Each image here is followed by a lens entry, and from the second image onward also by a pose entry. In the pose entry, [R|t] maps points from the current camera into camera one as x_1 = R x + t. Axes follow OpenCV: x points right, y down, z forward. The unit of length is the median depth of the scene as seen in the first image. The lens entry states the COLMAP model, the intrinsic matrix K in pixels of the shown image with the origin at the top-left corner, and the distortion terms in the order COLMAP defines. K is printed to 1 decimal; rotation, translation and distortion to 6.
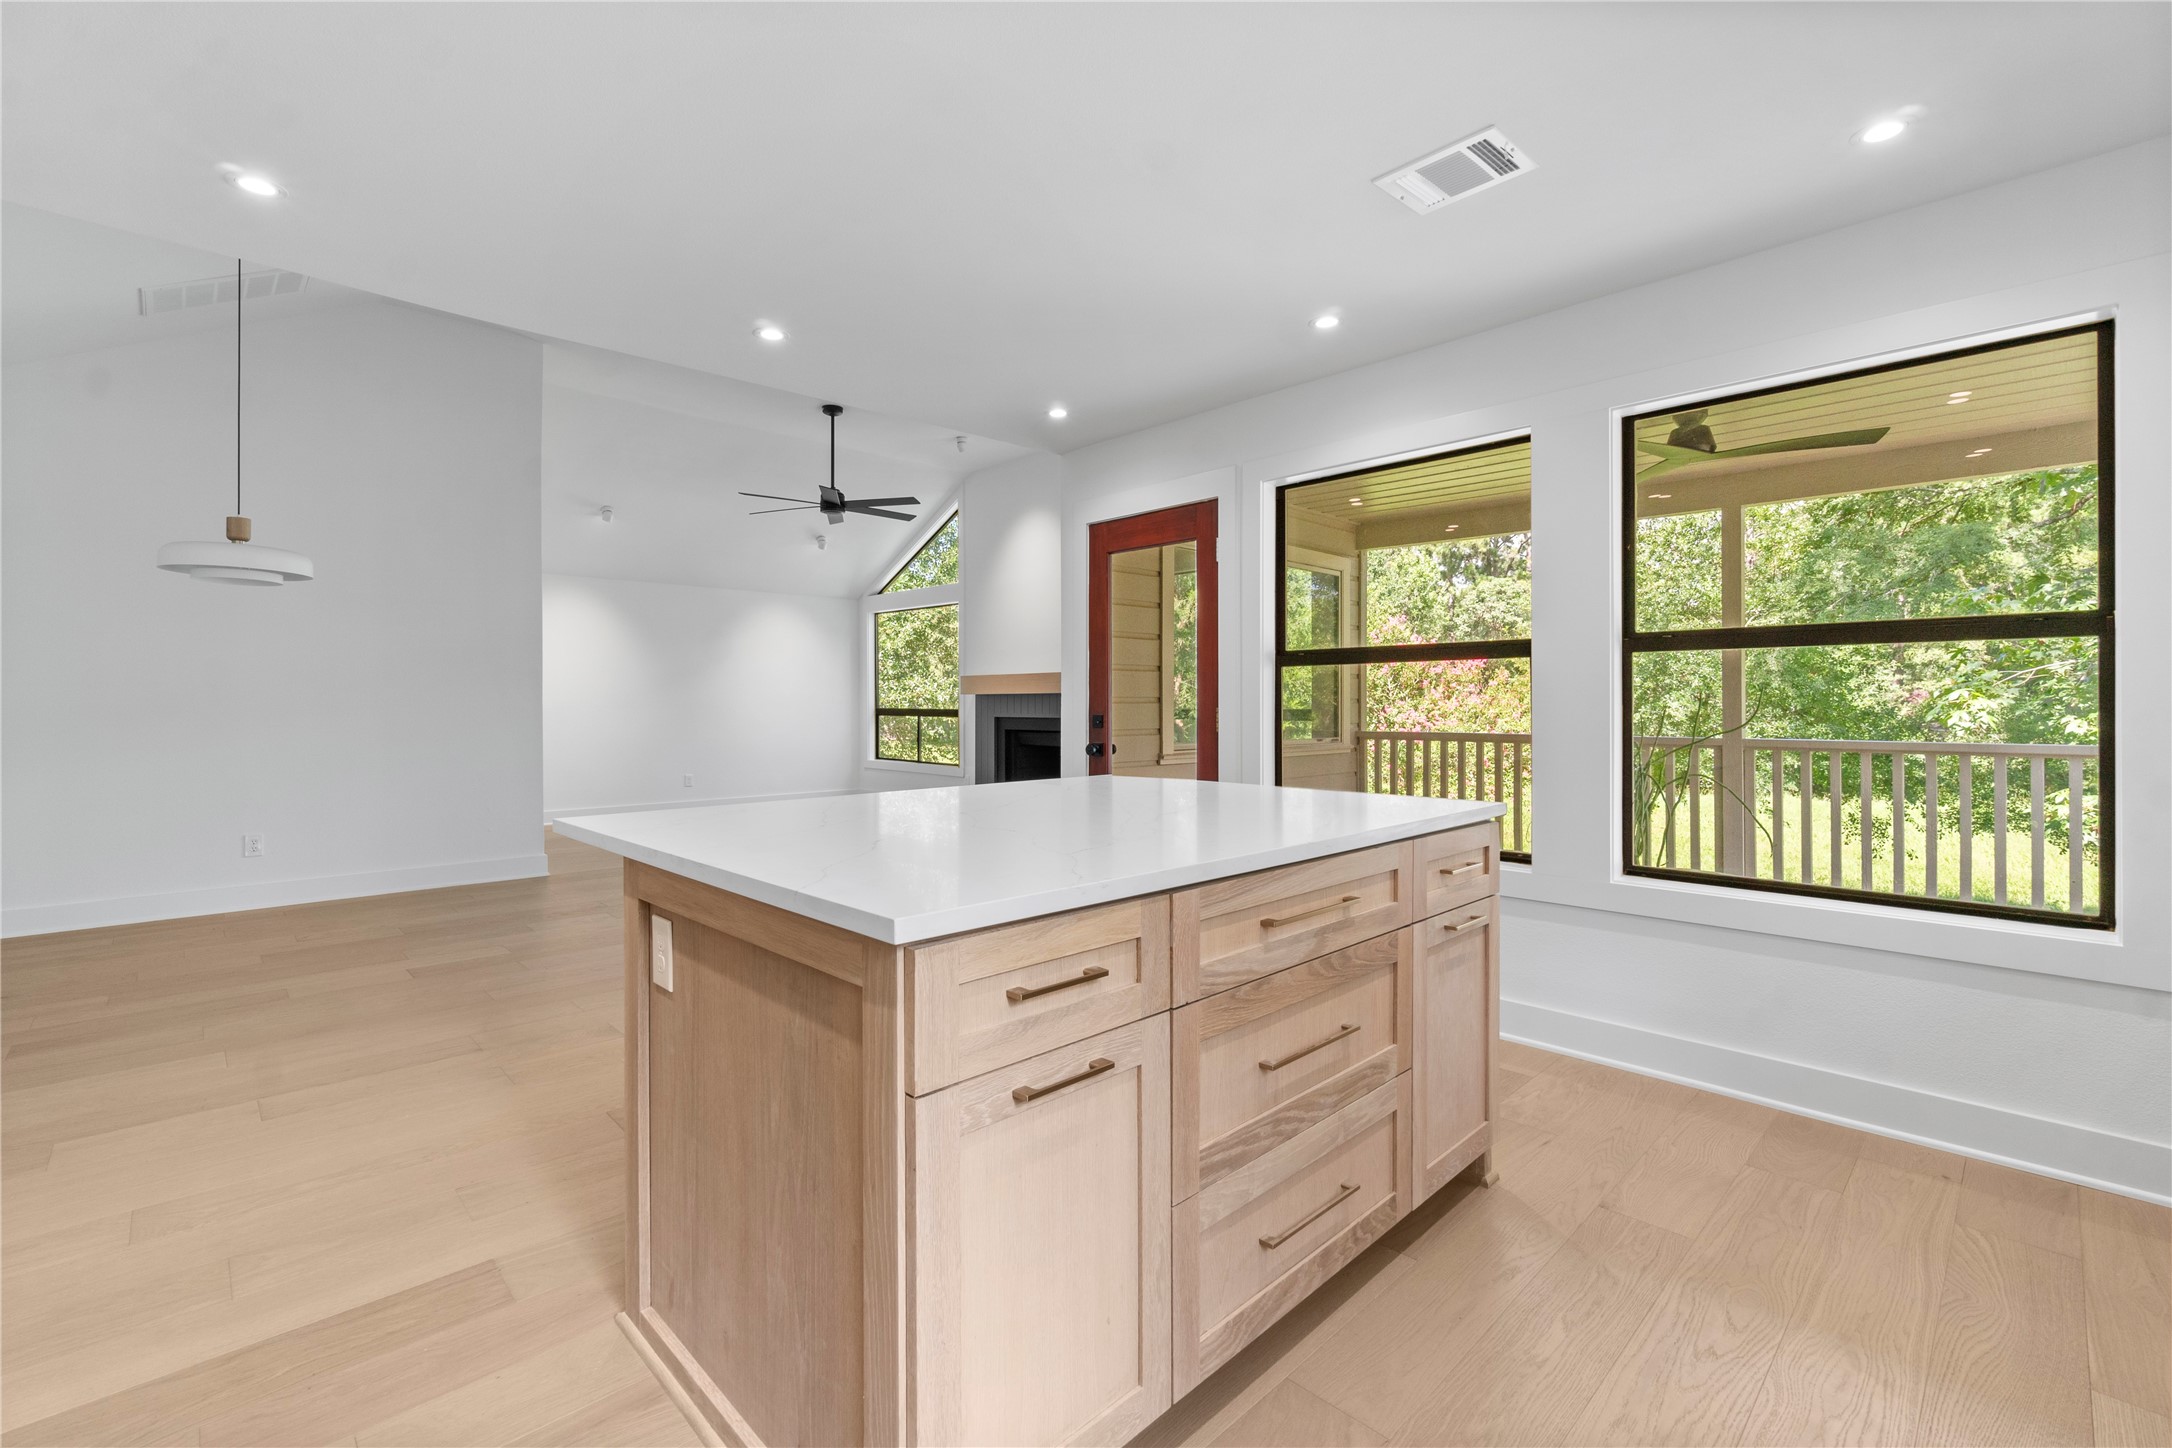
lens RADIAL K [[935.3, 0, 1061.9], [0, 935.3, 706.1], [0, 0, 1]] dist [-0.004557, 0.001384]
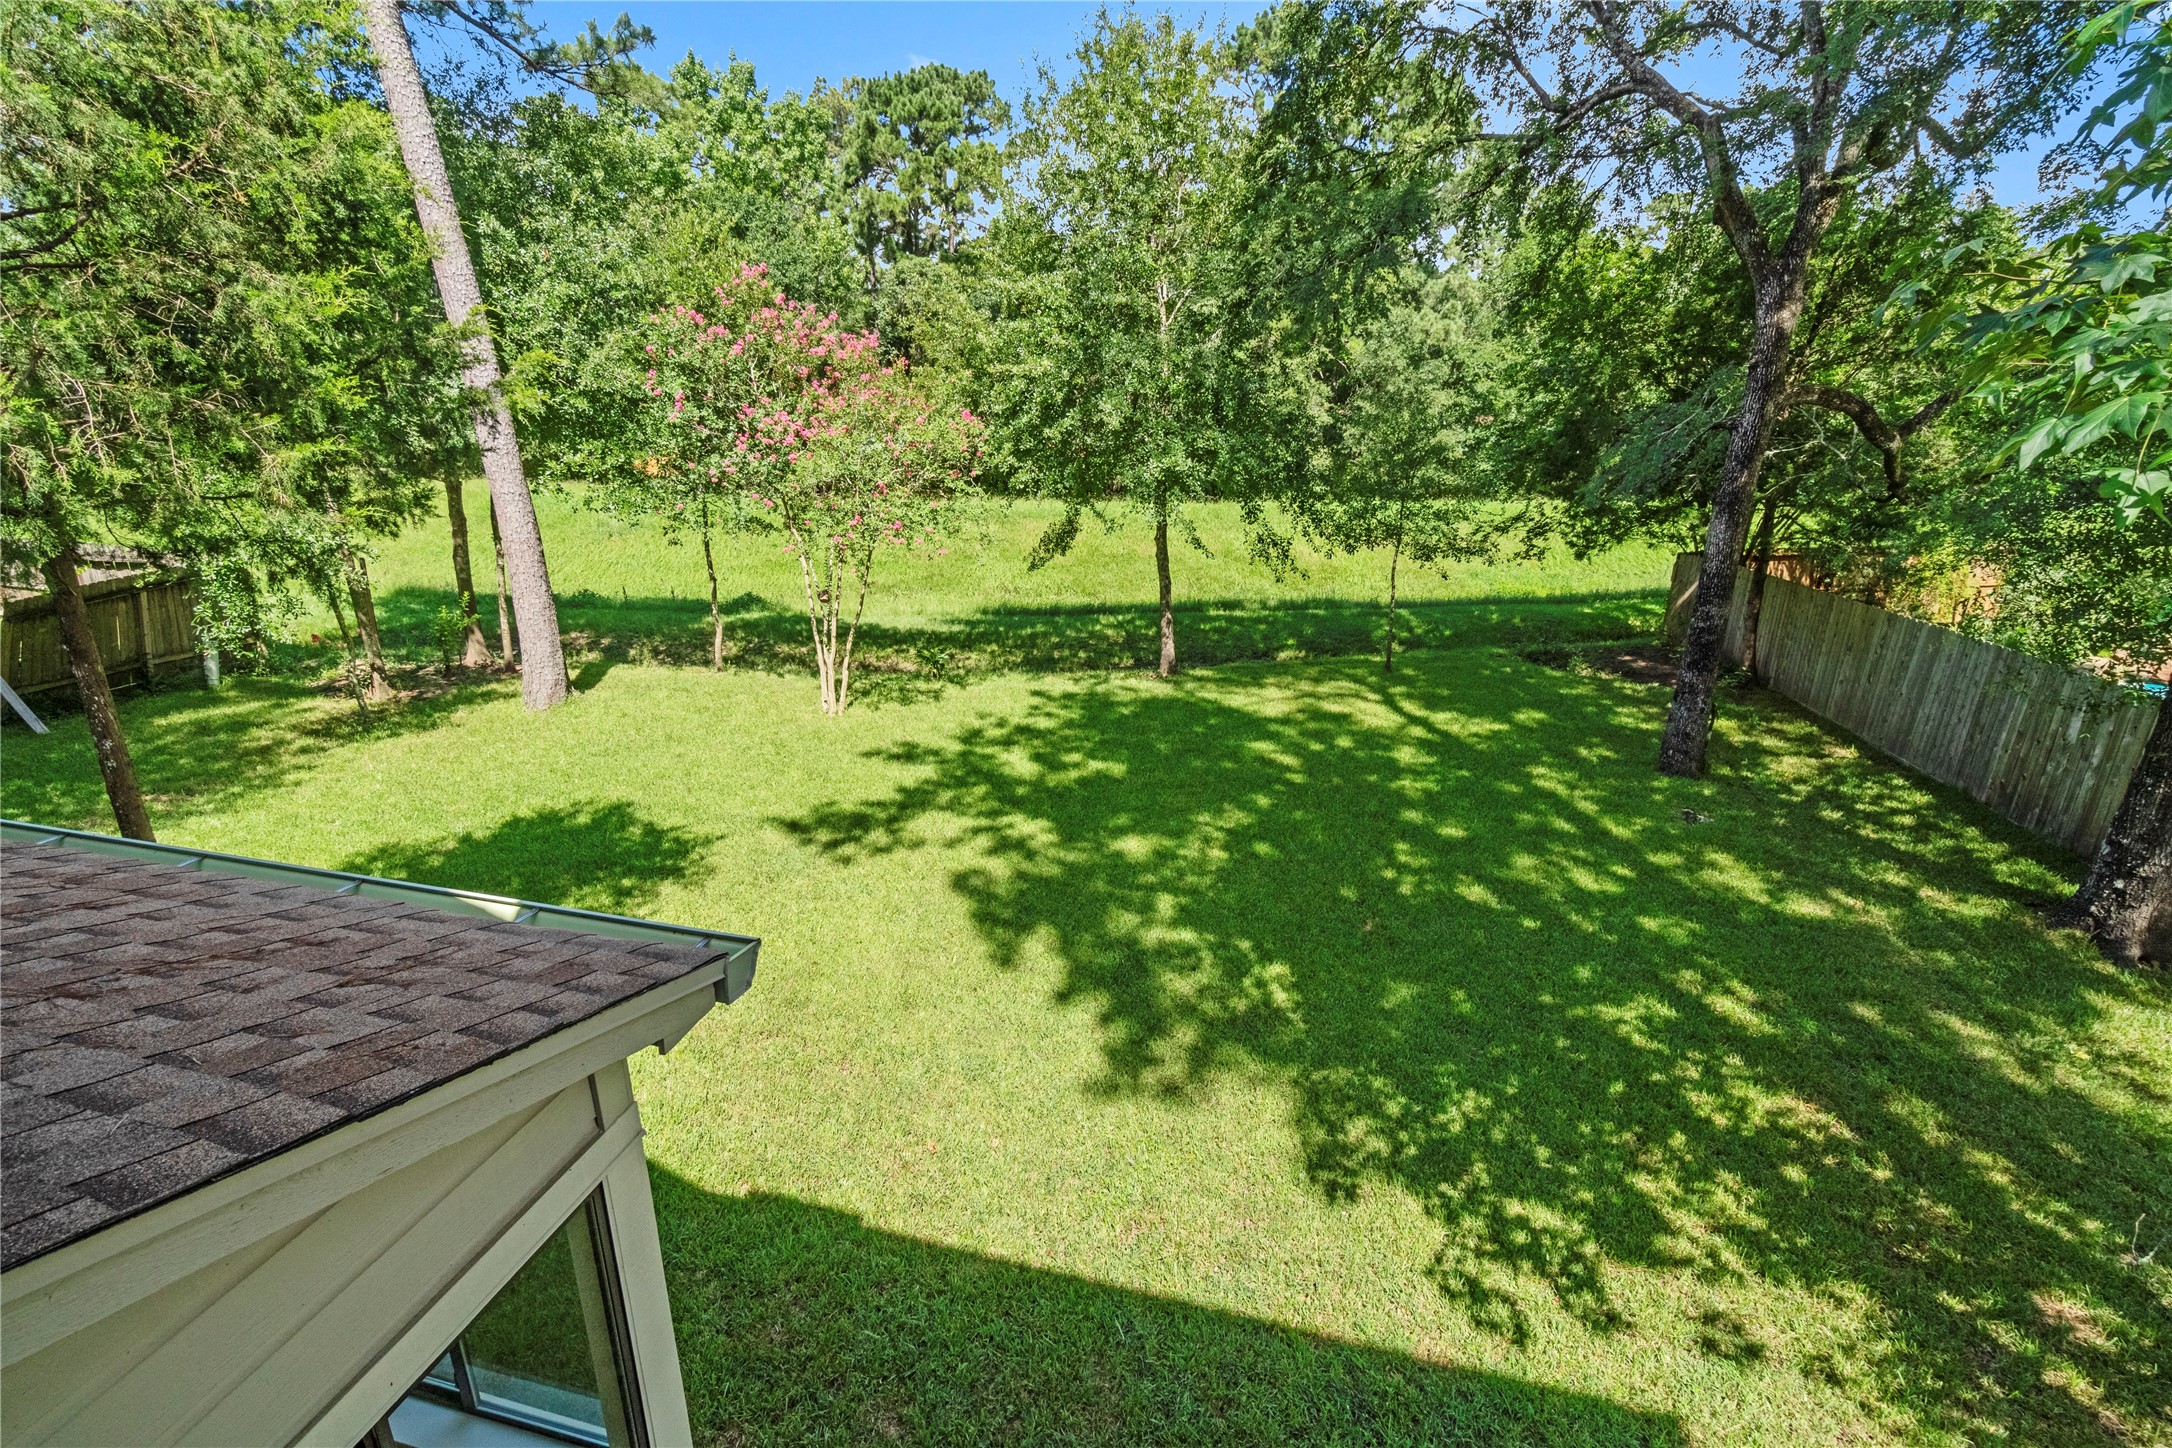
lens RADIAL K [[935.3, 0, 1080.5], [0, 935.3, 713.8], [0, 0, 1]] dist [-0.004557, 0.001384]
pose [[0.833339, -0.162217, 0.528424, 0.303705], [-0.009599, 0.951578, 0.307257, 0.003852], [-0.552679, -0.261122, 0.791430, 0.550711]]
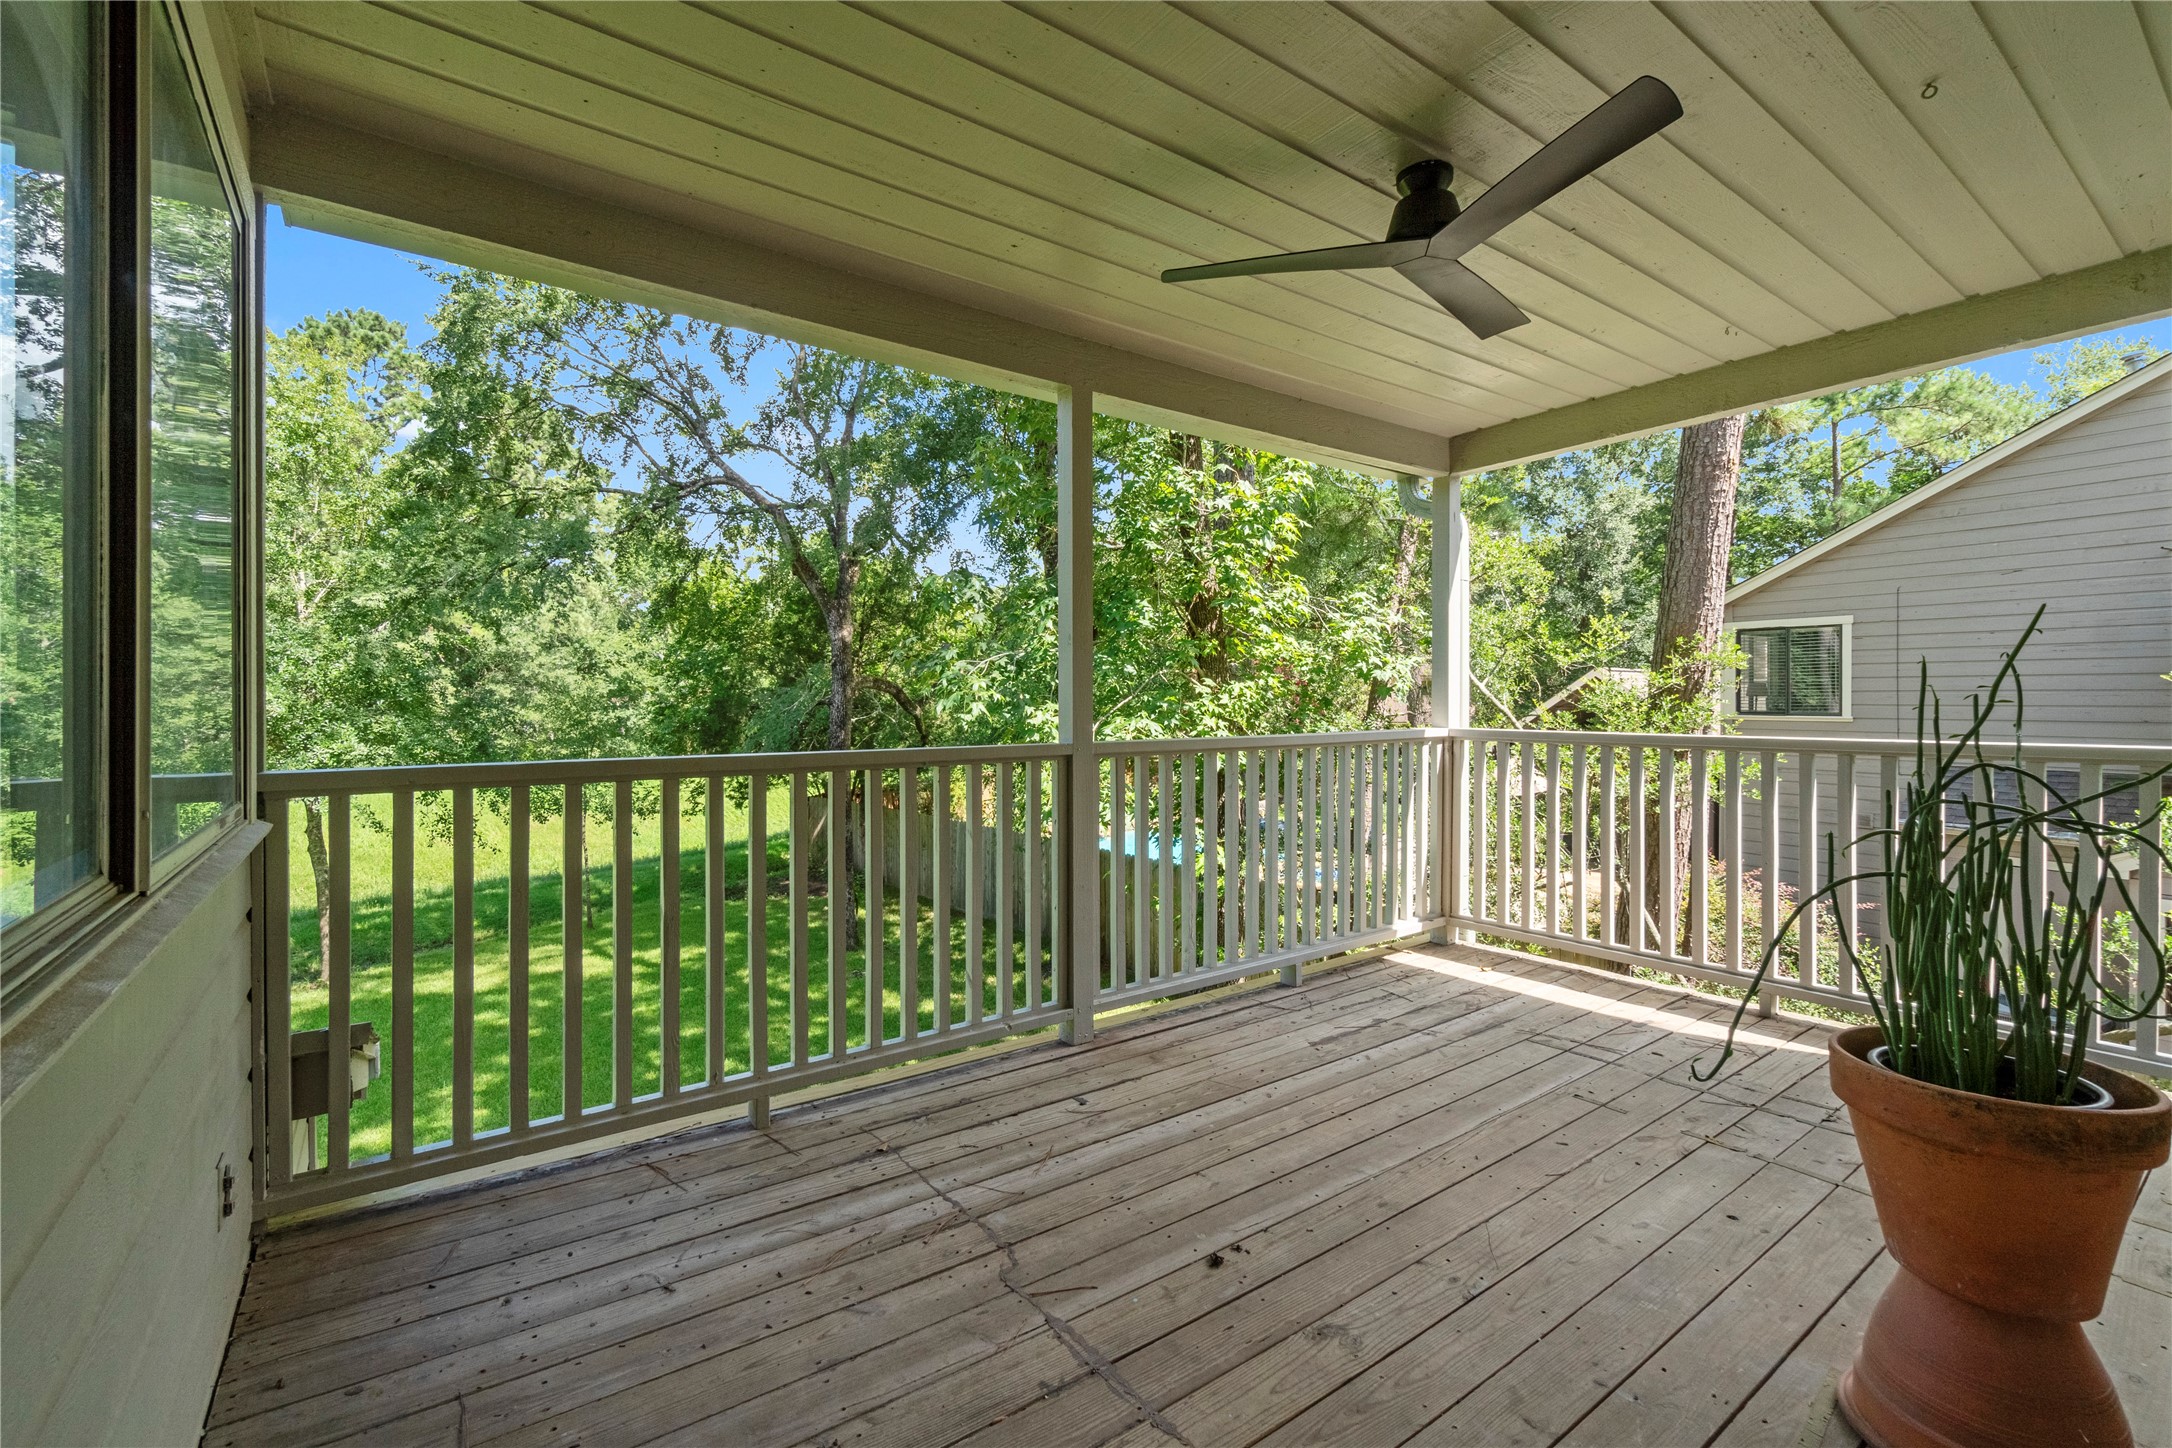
lens RADIAL K [[935.3, 0, 1061.0], [0, 935.3, 701.5], [0, 0, 1]] dist [-0.004557, 0.001384]
pose [[0.139970, -0.005364, 0.990141, 0.031797], [0.001643, 0.999985, 0.005185, 0.002006], [-0.990154, 0.000901, 0.139977, 0.460467]]
